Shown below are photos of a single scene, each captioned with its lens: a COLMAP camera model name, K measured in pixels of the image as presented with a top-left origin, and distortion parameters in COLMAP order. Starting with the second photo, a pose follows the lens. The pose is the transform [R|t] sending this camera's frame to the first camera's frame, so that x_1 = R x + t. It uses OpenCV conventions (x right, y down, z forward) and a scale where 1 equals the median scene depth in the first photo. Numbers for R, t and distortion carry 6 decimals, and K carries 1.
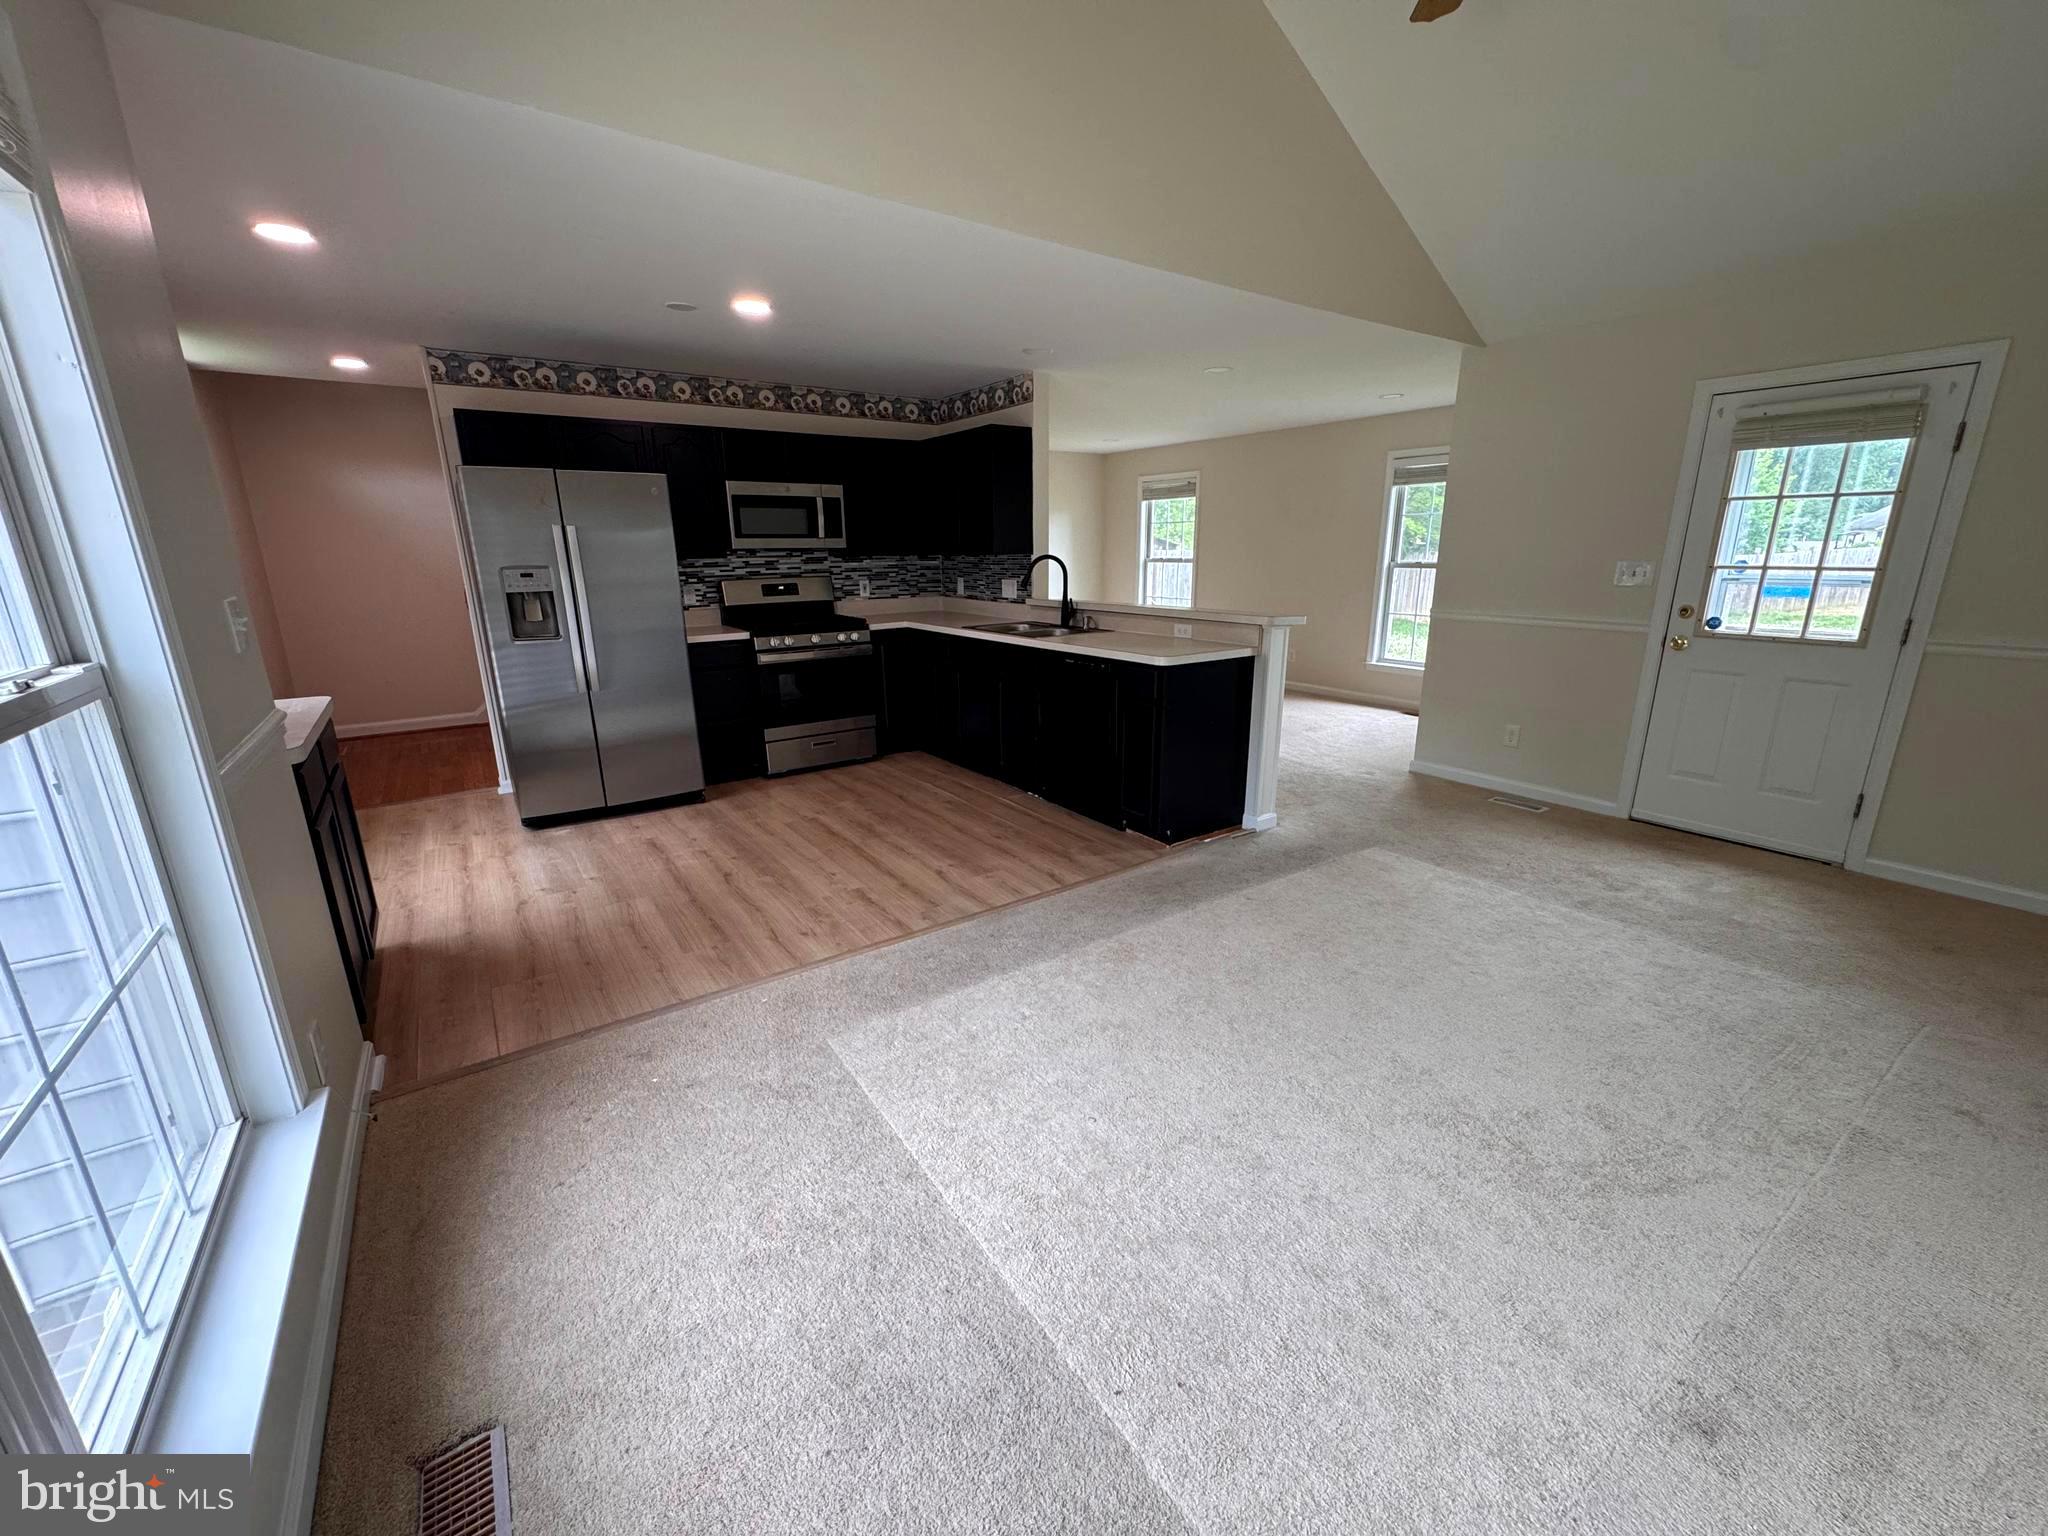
lens RADIAL K [[814.1, 0, 1024.7], [0, 814.1, 768.7], [0, 0, 1]] dist [-0.003246, 0.000679]
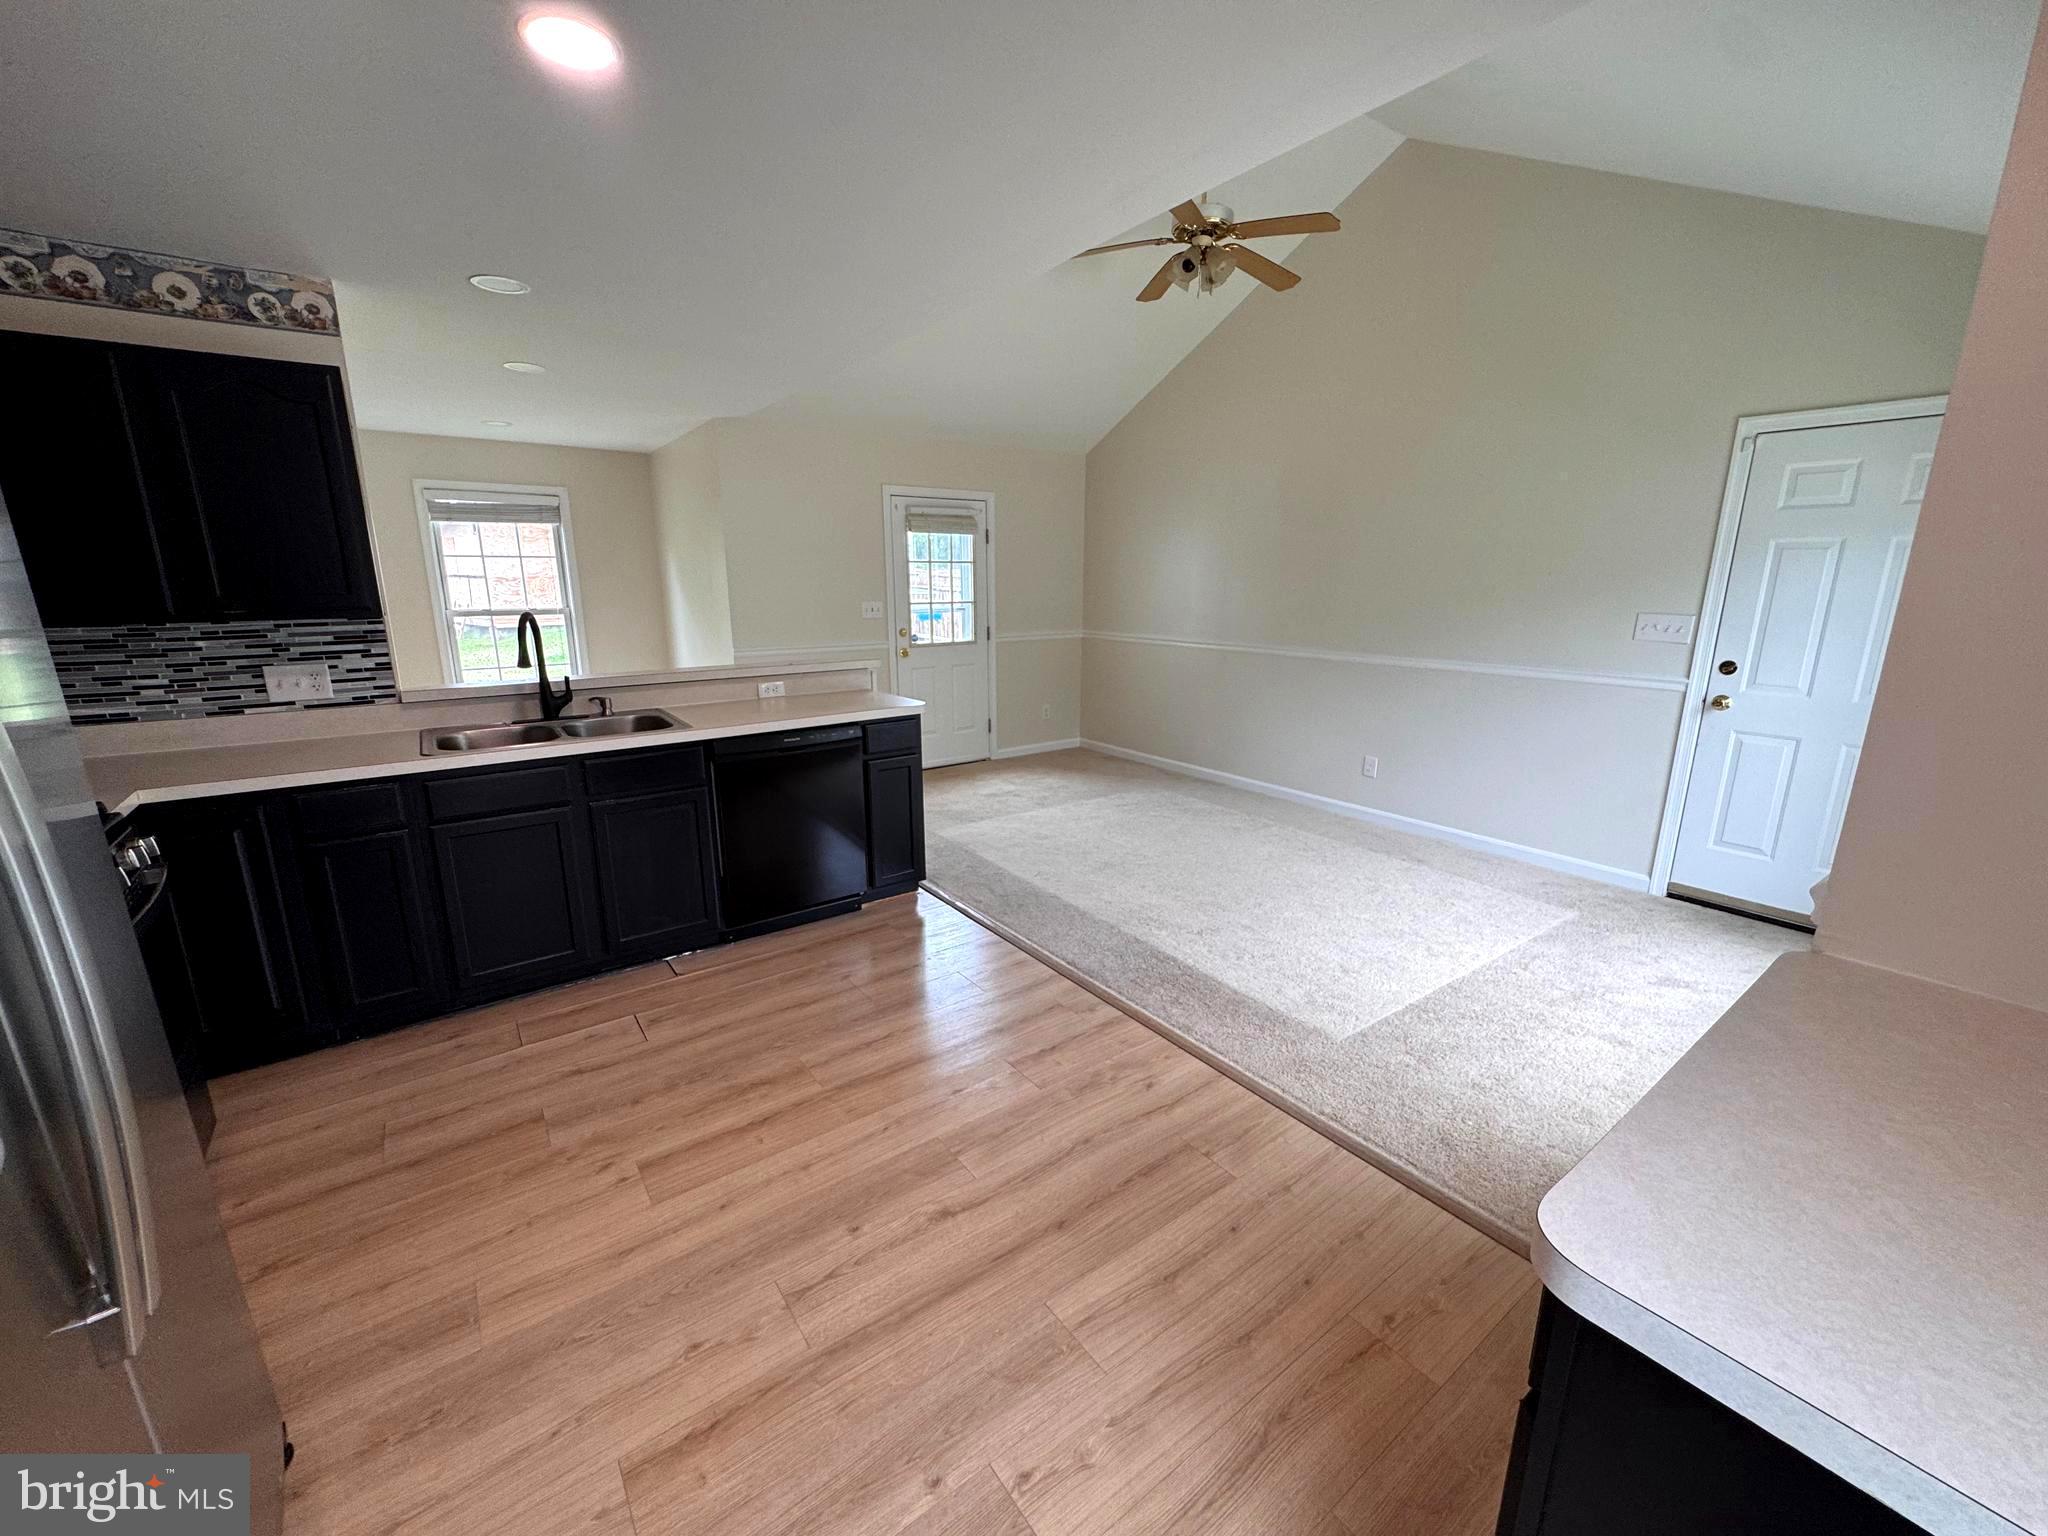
lens RADIAL K [[814.1, 0, 1026.7], [0, 814.1, 768.1], [0, 0, 1]] dist [-0.003246, 0.000679]
pose [[-0.022001, -0.221148, 0.974992, -0.671940], [0.265936, 0.938799, 0.218940, -0.201629], [-0.963740, 0.264102, 0.038156, 0.694600]]
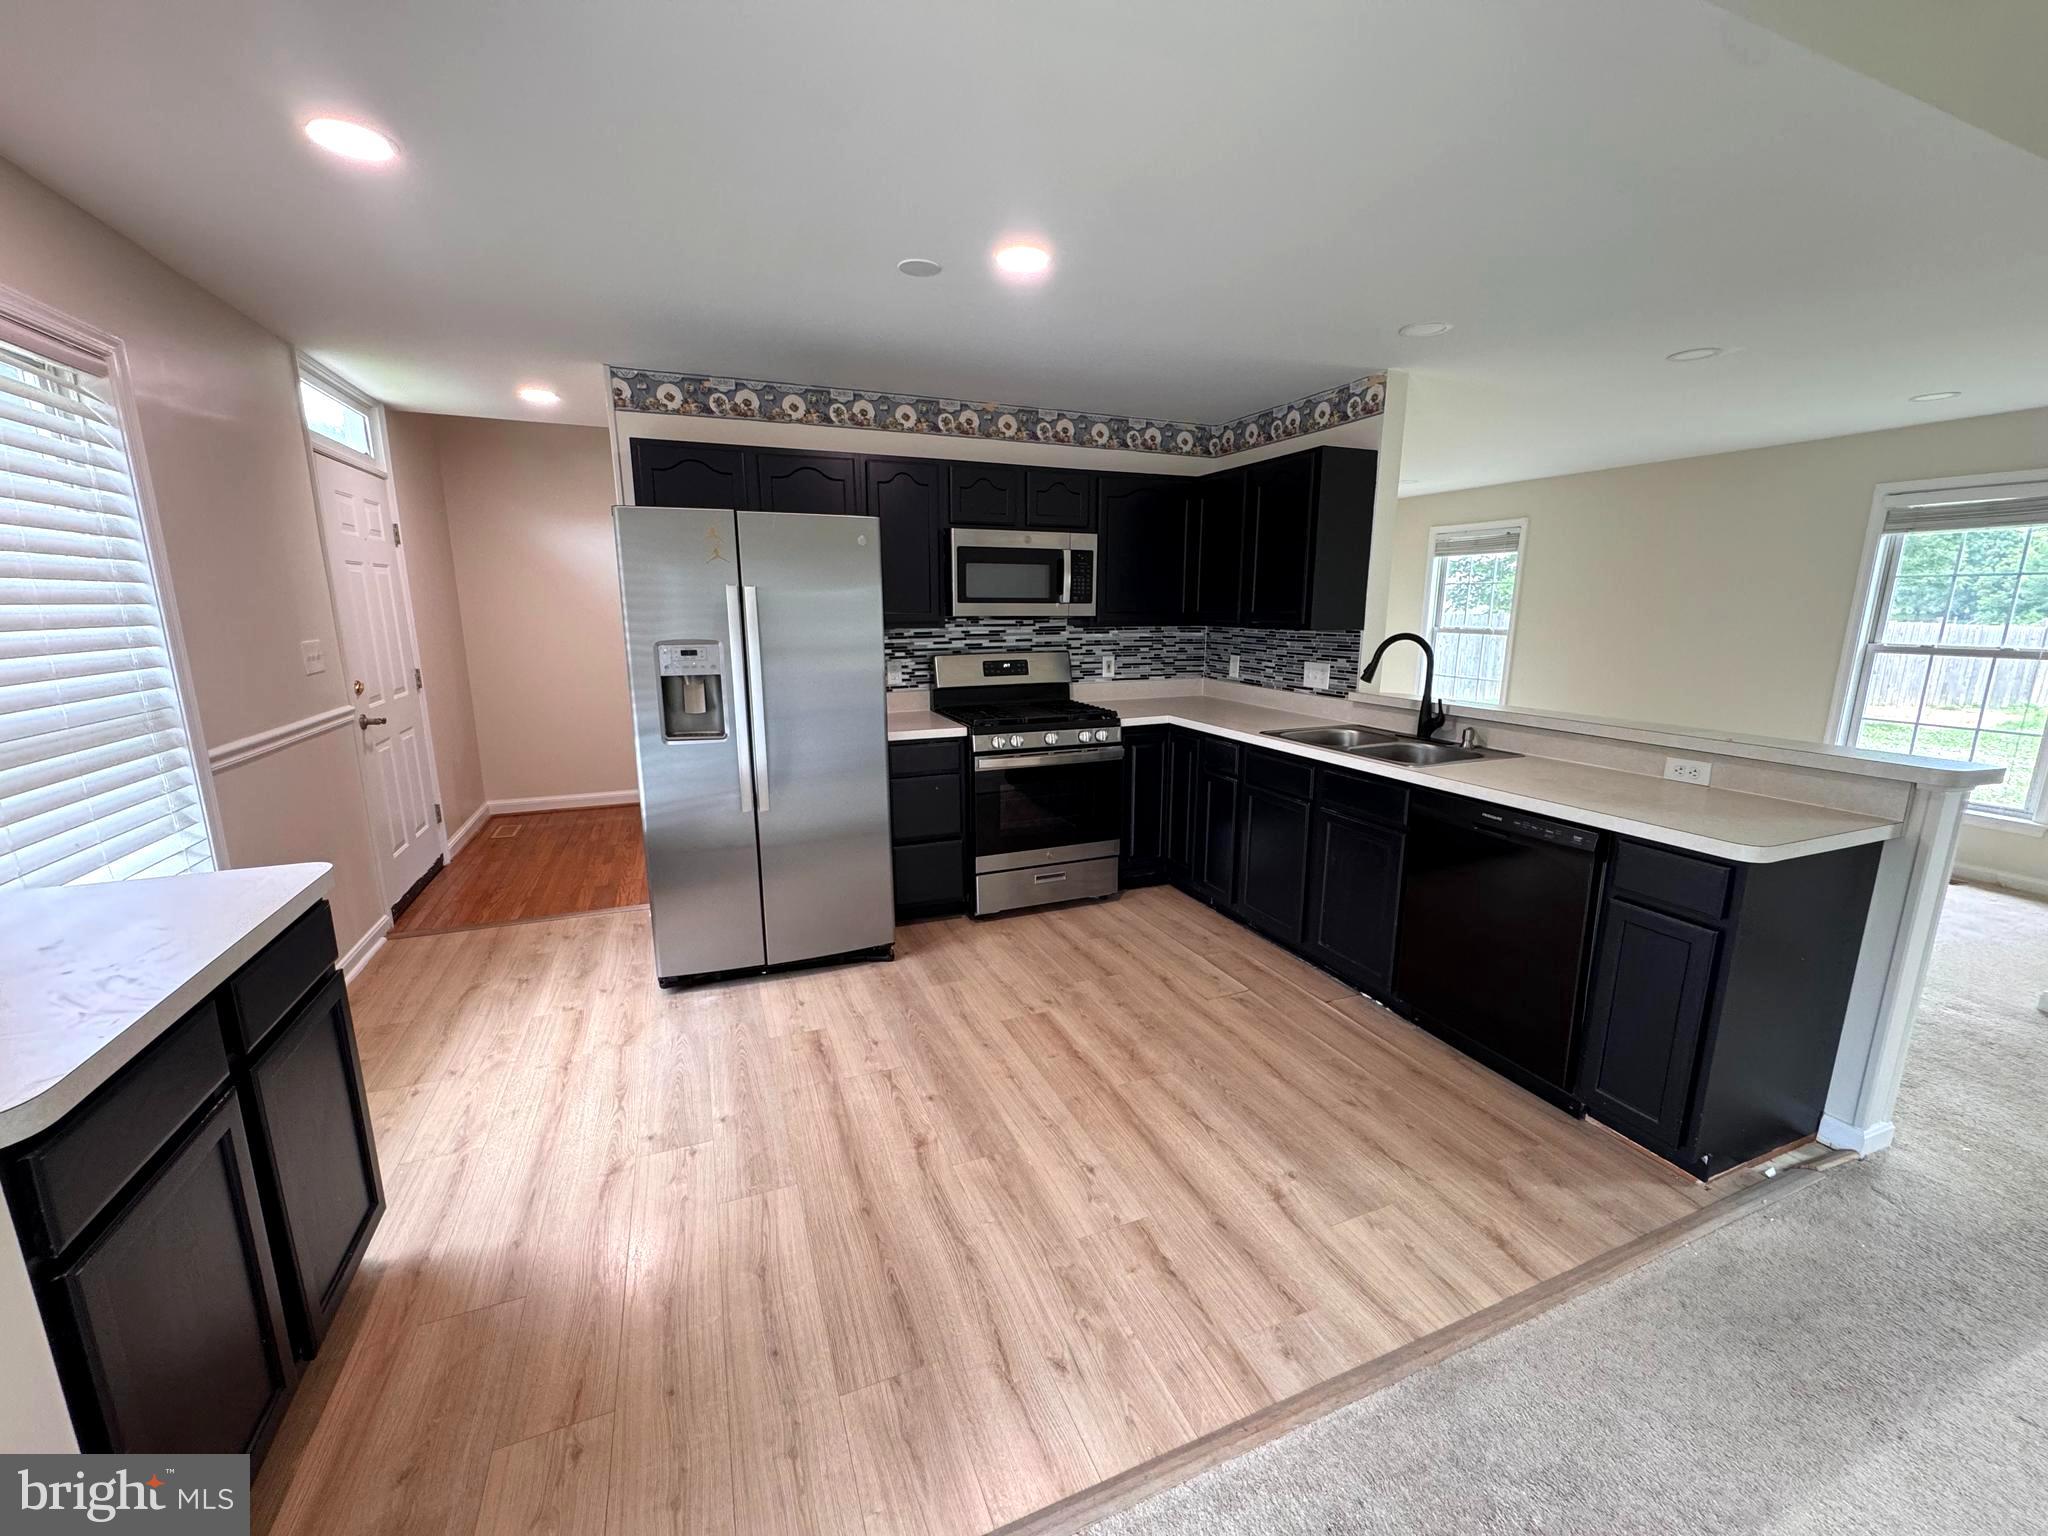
lens RADIAL K [[814.1, 0, 1024.0], [0, 814.1, 768.6], [0, 0, 1]] dist [-0.003246, 0.000679]
pose [[0.975425, 0.054951, -0.213368, -0.140496], [-0.068860, 0.995921, -0.058307, -0.100568], [0.209294, 0.071566, 0.975230, 0.319426]]
